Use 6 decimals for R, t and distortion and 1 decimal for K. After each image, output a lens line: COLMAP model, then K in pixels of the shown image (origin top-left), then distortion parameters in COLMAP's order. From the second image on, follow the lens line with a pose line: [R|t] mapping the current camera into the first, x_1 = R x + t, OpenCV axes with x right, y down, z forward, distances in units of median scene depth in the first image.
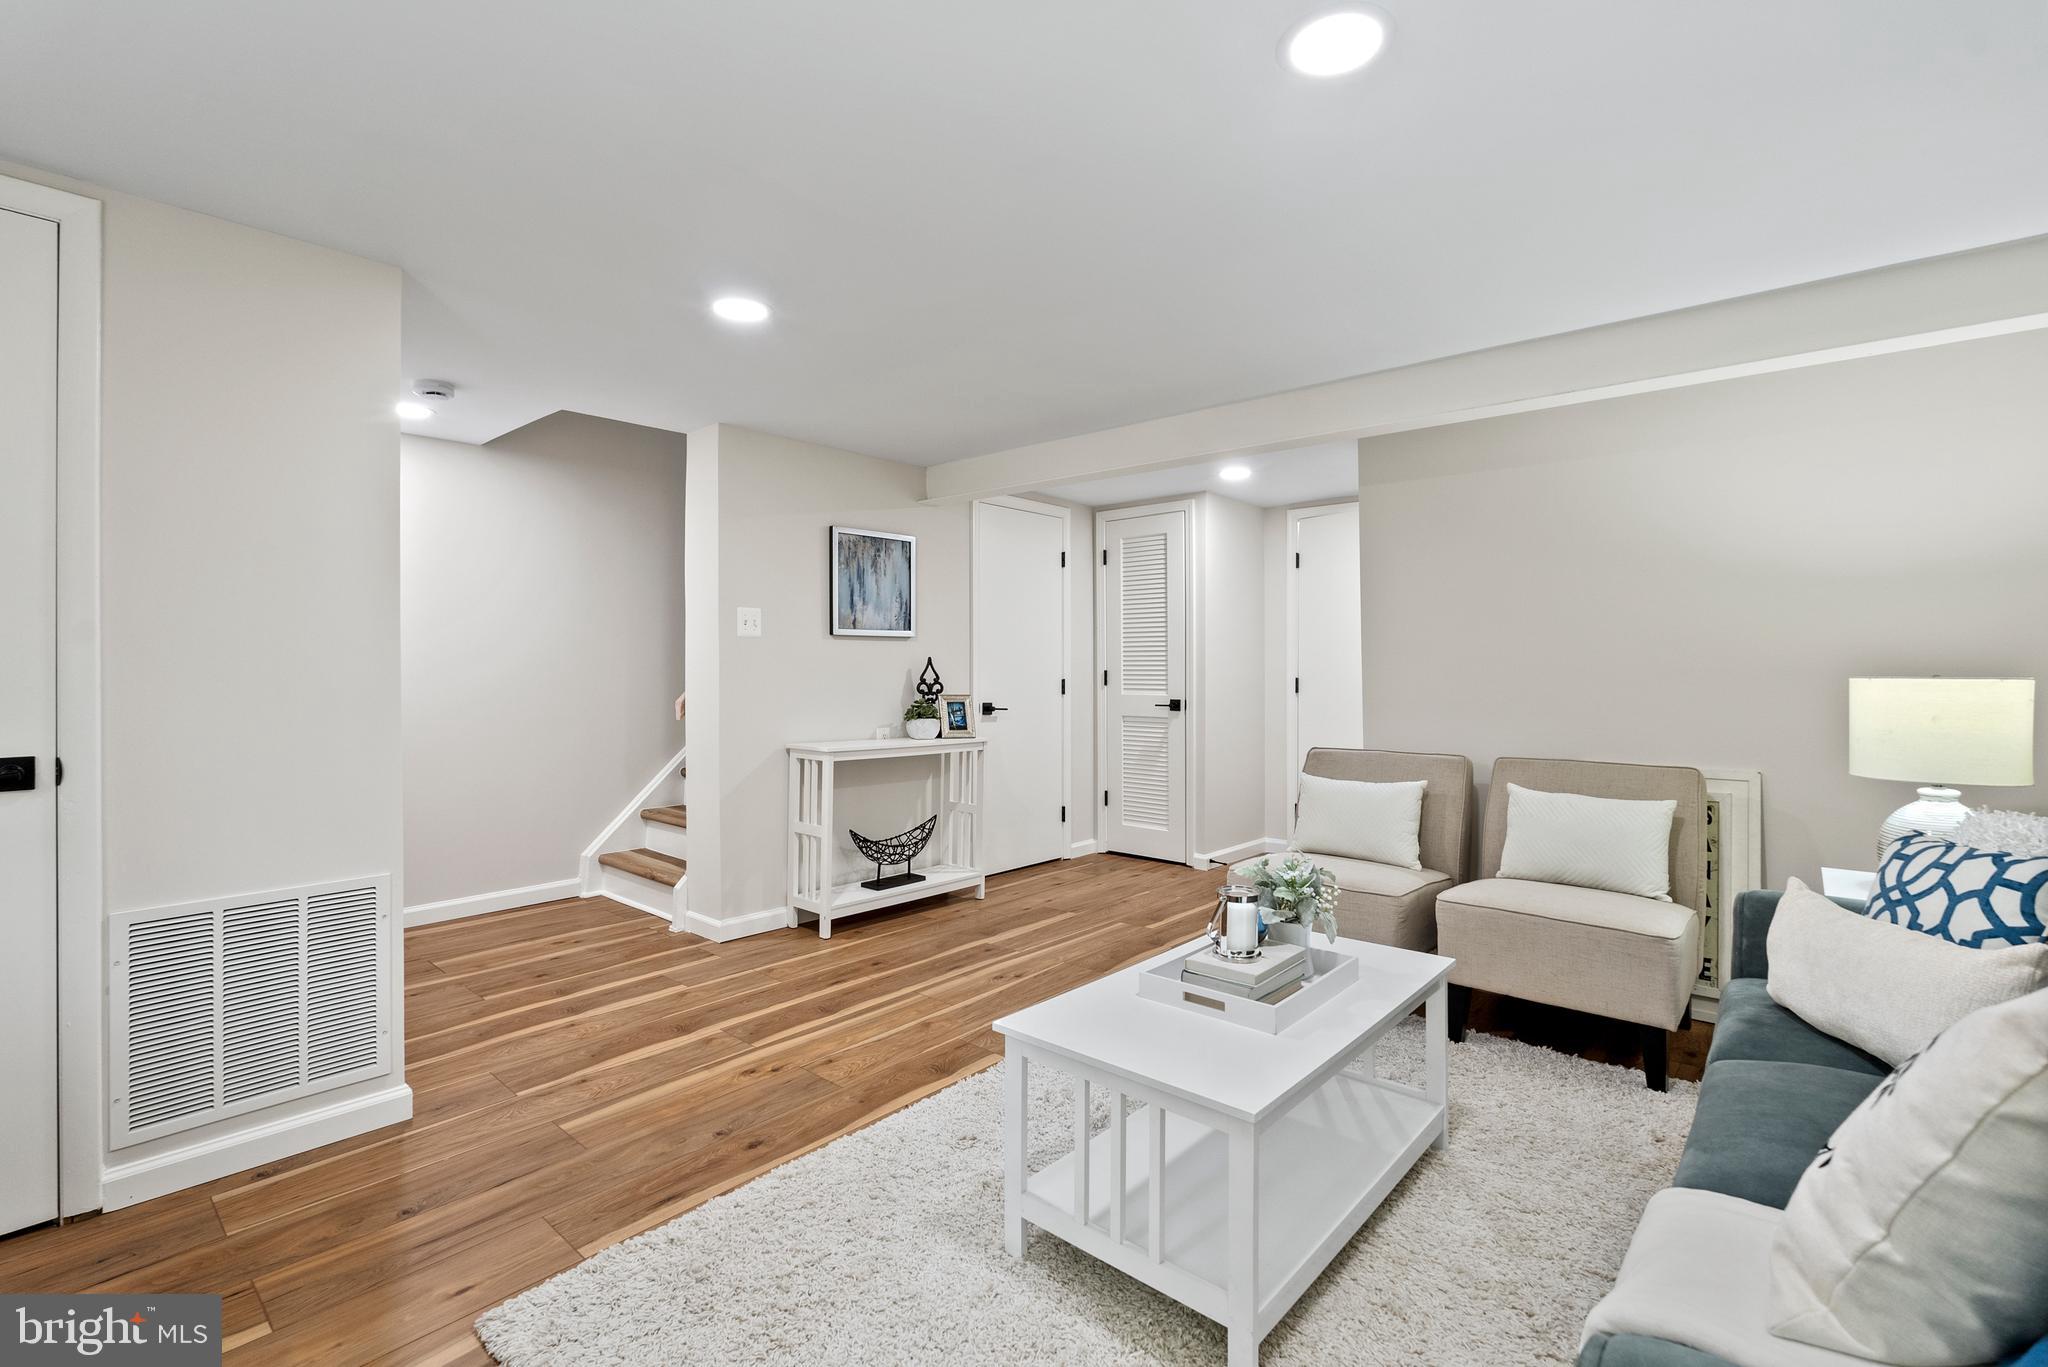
lens RADIAL K [[909.7, 0, 1027.2], [0, 909.7, 679.6], [0, 0, 1]] dist [-0.005144, 0.000950]
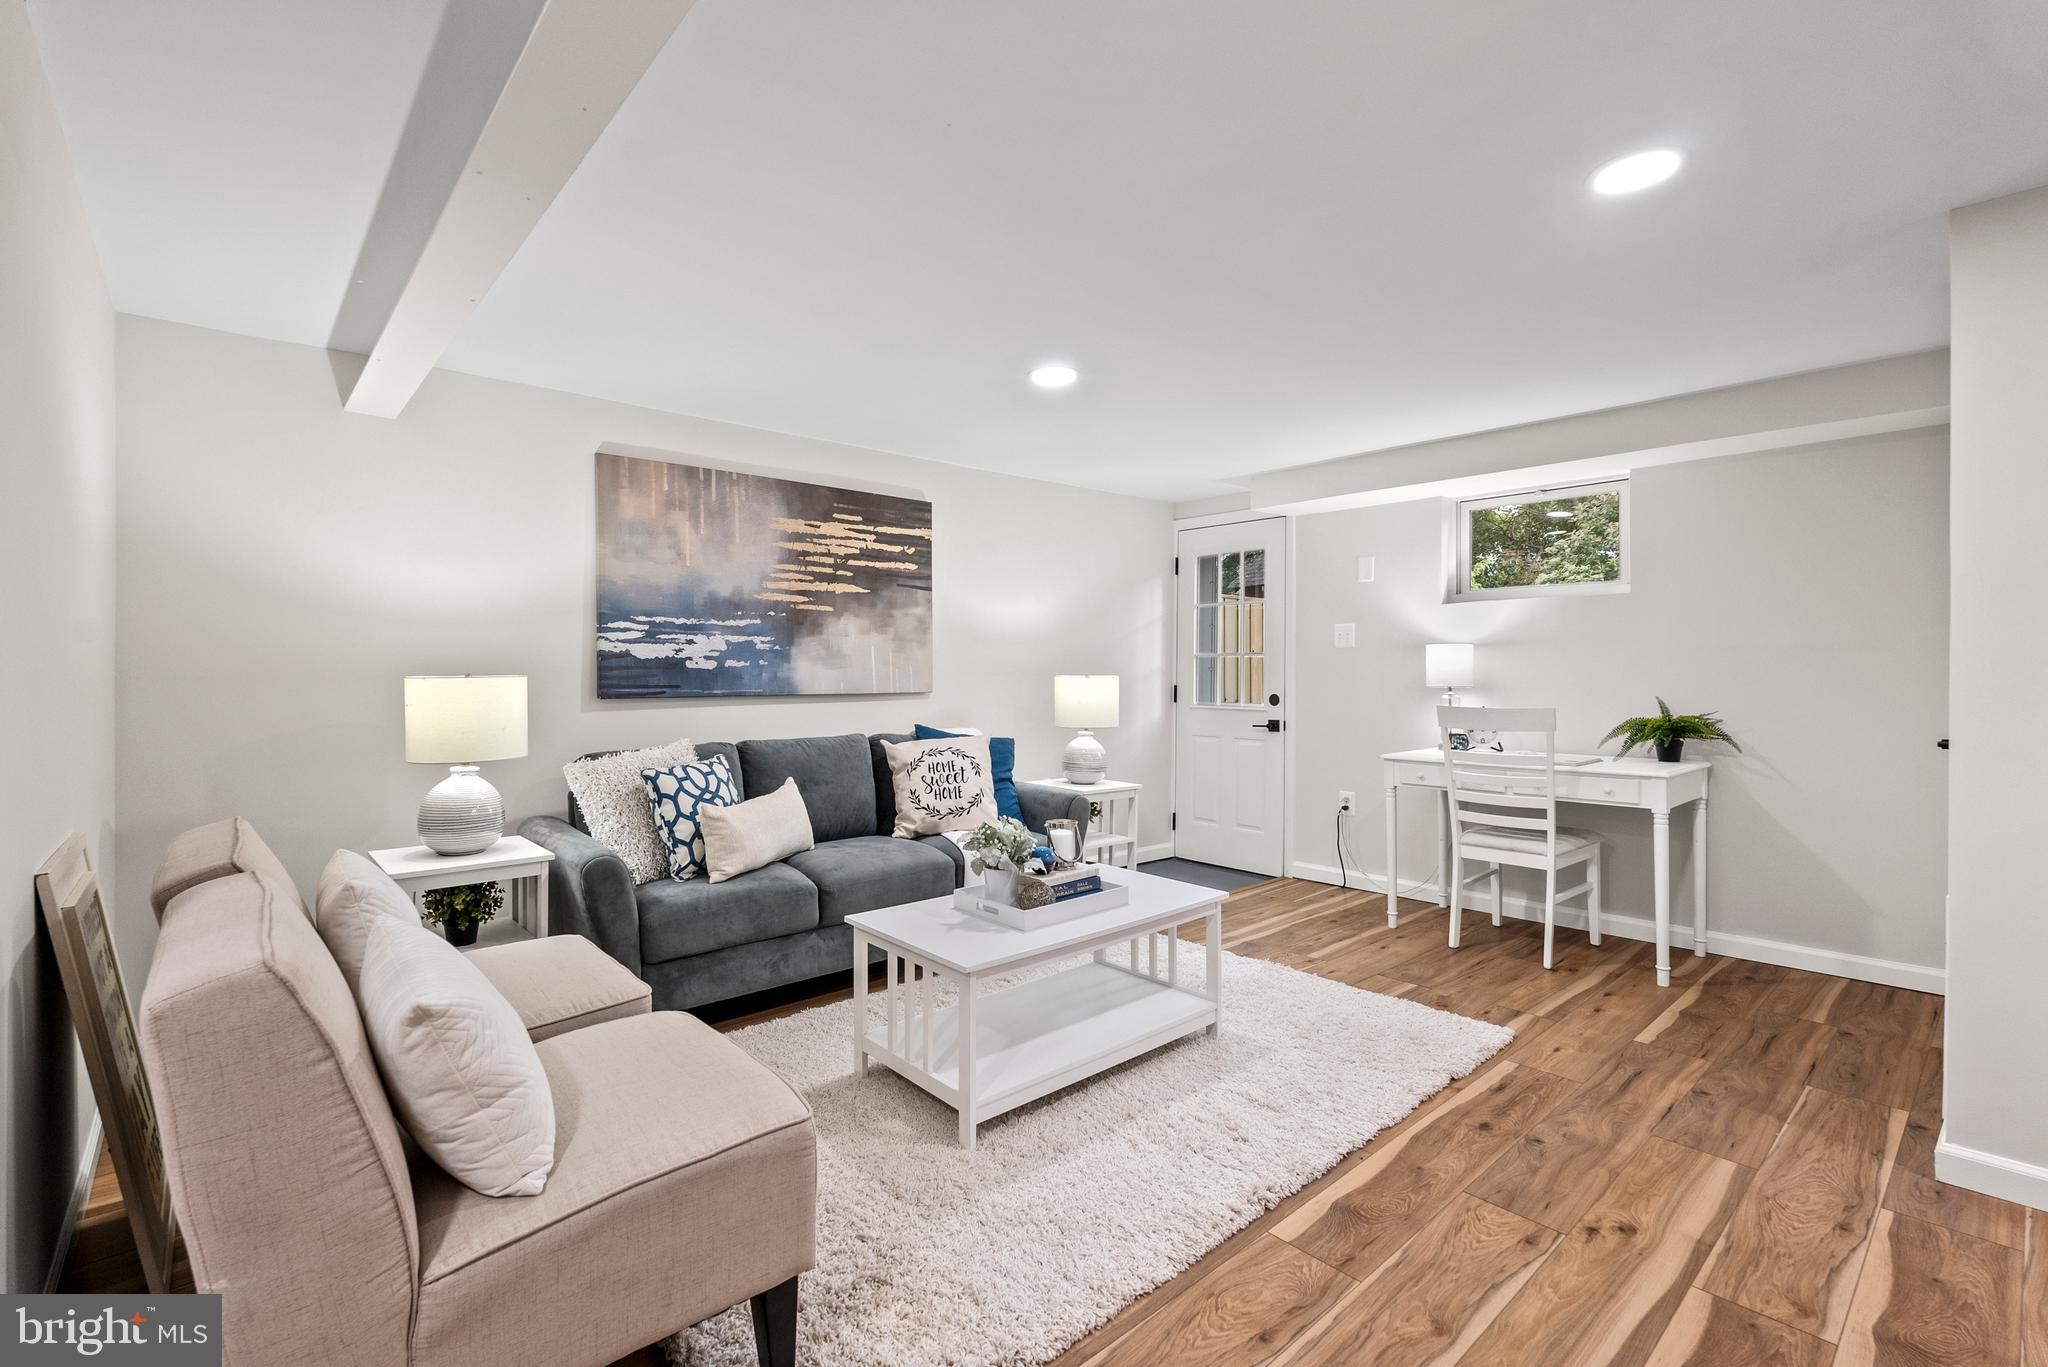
lens RADIAL K [[909.7, 0, 1029.1], [0, 909.7, 668.0], [0, 0, 1]] dist [-0.005144, 0.000950]
pose [[-0.992447, 0.001771, 0.122659, 0.058018], [0.004098, 0.999816, 0.018721, -0.021837], [-0.122604, 0.019082, -0.992272, 1.359603]]
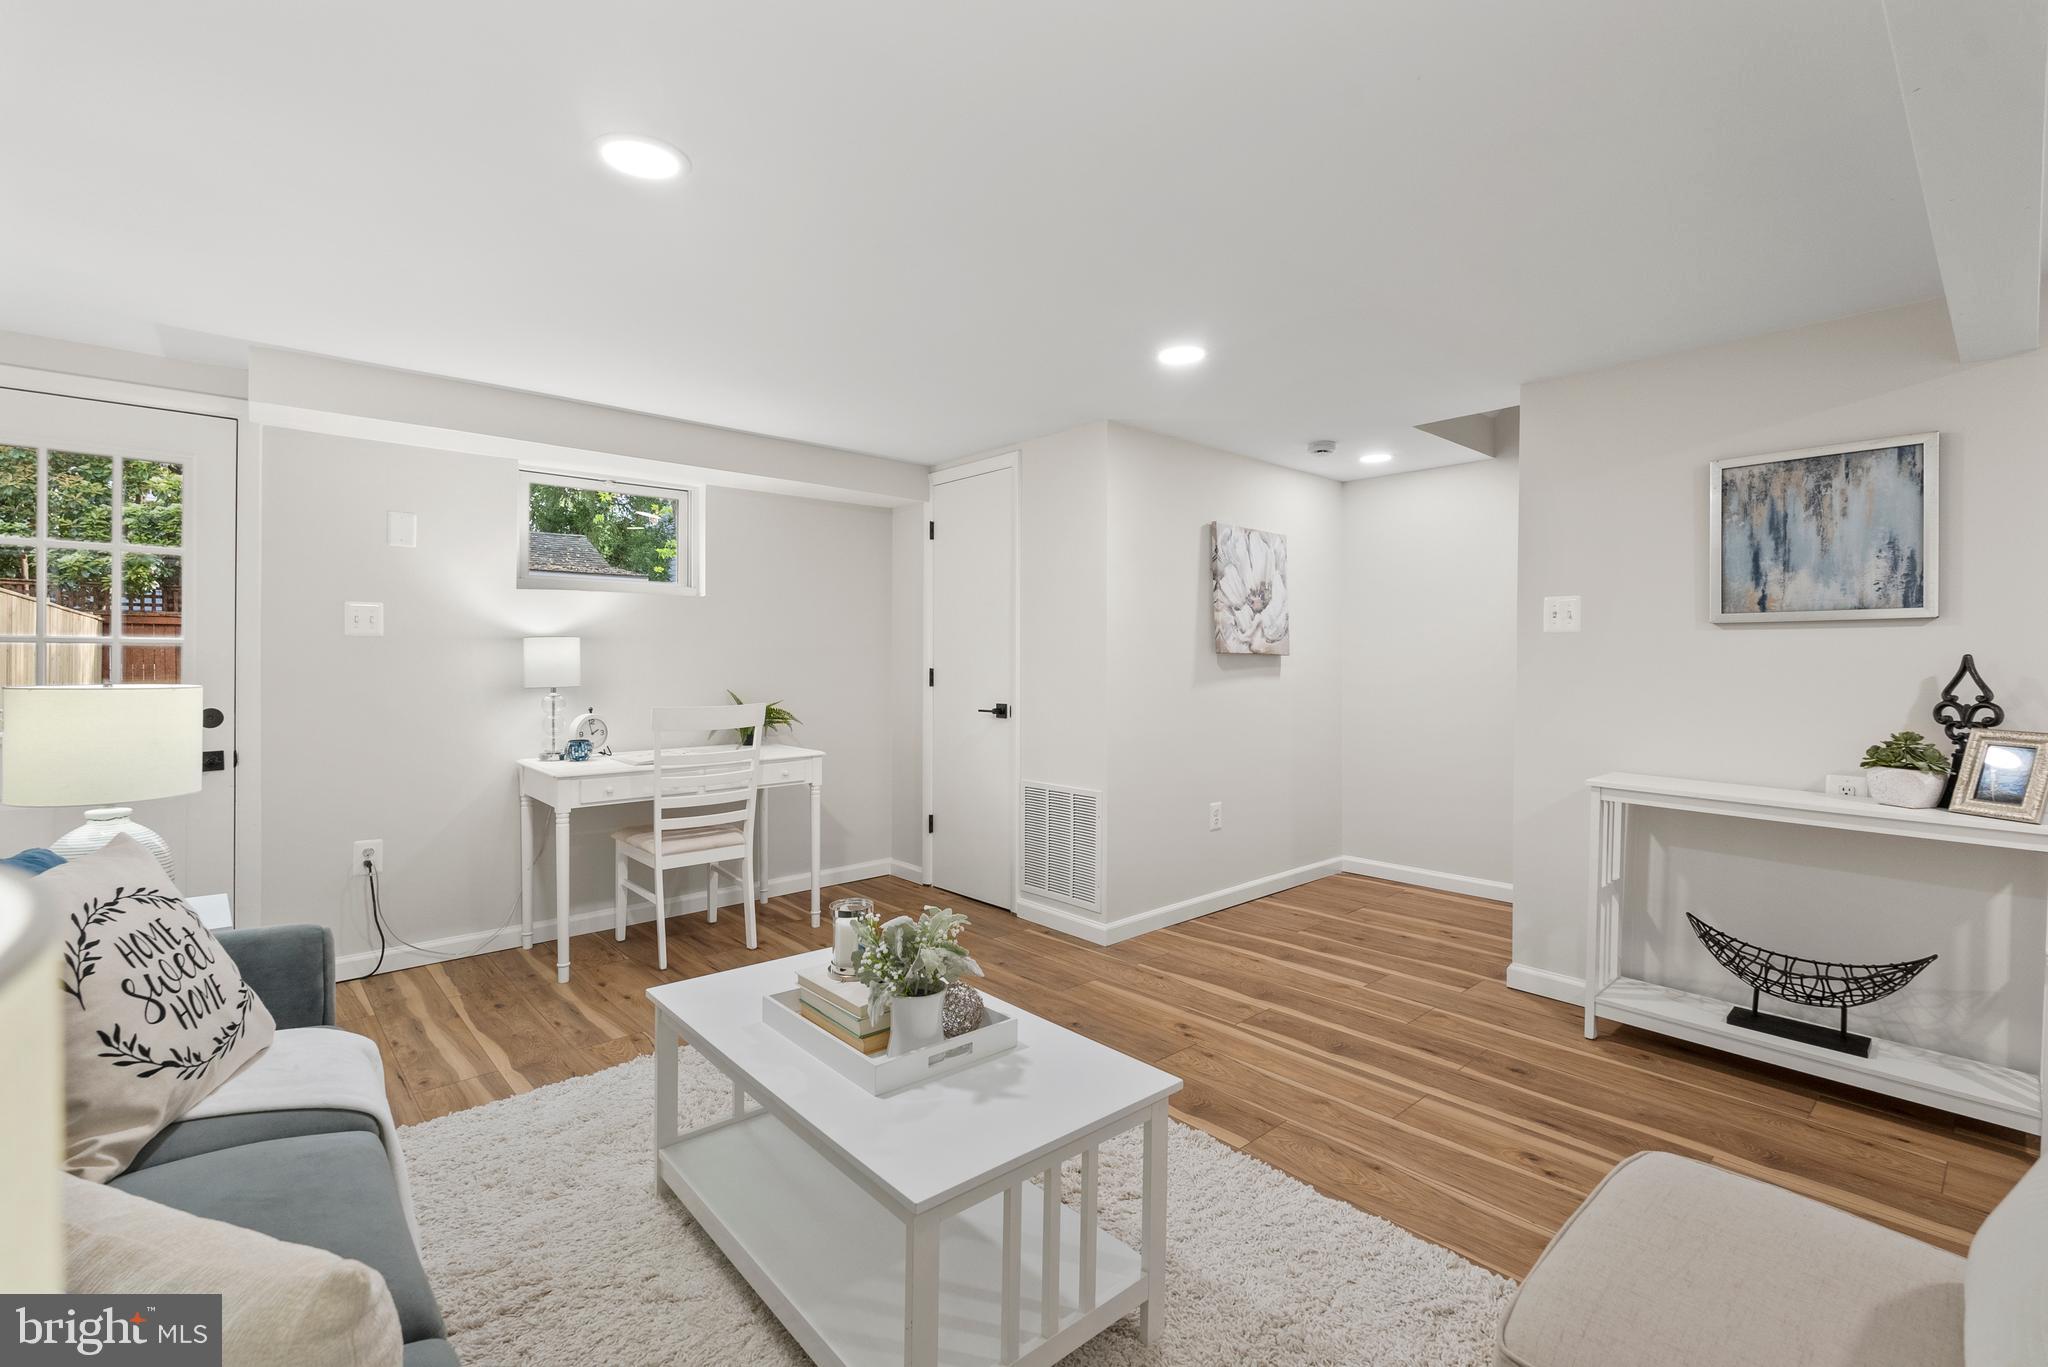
lens RADIAL K [[909.7, 0, 1020.2], [0, 909.7, 670.7], [0, 0, 1]] dist [-0.005144, 0.000950]
pose [[-0.120129, 0.010326, -0.992705, 0.643296], [-0.021343, 0.999688, 0.012981, -0.014745], [0.992529, 0.022747, -0.119871, 0.713544]]
